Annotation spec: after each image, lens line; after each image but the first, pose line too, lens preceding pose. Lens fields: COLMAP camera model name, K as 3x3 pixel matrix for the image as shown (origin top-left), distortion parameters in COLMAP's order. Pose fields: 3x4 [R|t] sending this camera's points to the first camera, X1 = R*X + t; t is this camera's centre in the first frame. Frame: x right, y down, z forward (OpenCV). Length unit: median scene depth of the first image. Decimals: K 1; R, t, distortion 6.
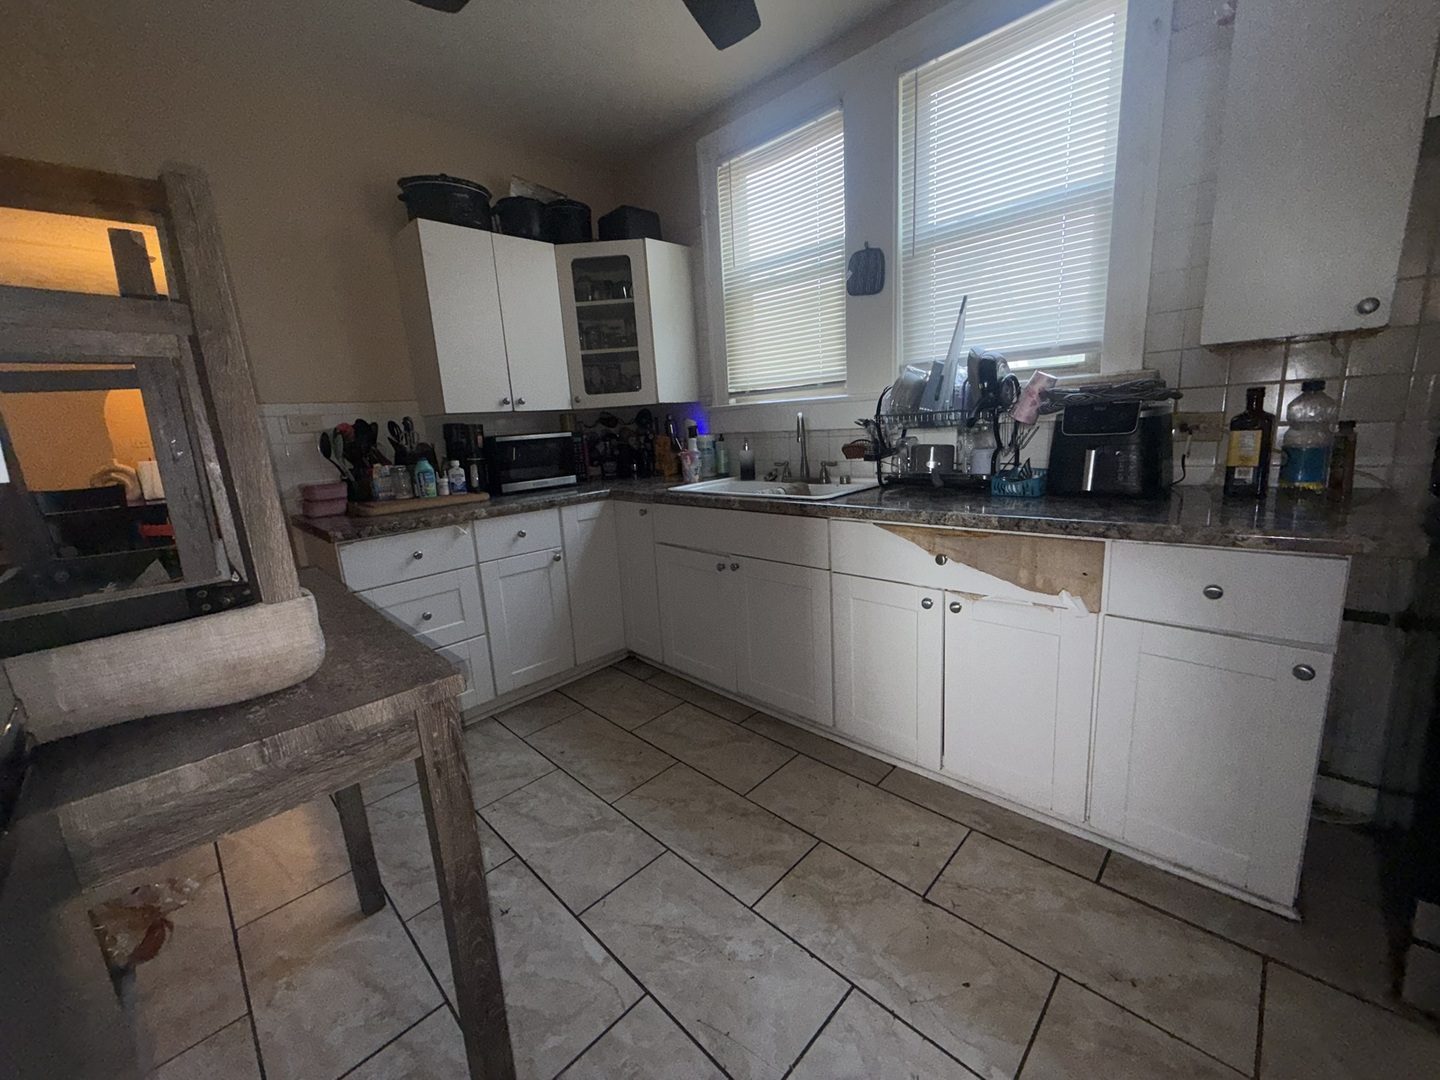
lens RADIAL K [[572.7, 0, 714.5], [0, 572.7, 539.7], [0, 0, 1]] dist [-0.001078, 0.000510]
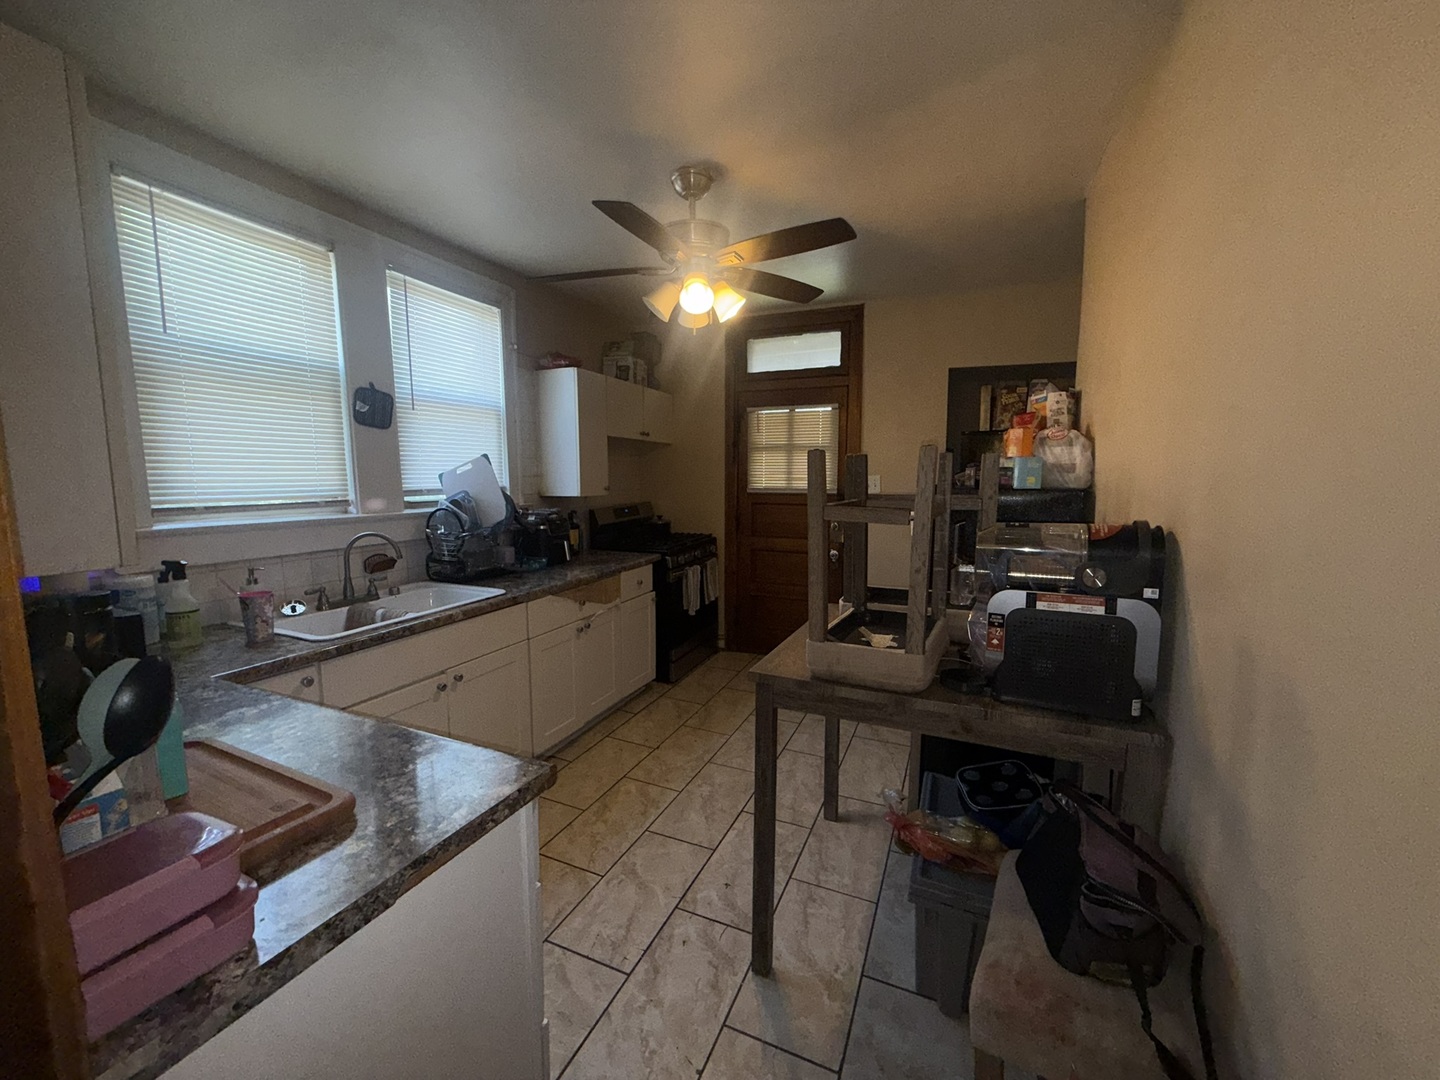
lens RADIAL K [[572.7, 0, 714.5], [0, 572.7, 539.7], [0, 0, 1]] dist [-0.001078, 0.000510]
pose [[-0.357825, -0.046812, 0.932614, -1.054177], [0.213631, 0.968150, 0.130562, -0.224373], [-0.909023, 0.245954, -0.336428, 0.846828]]
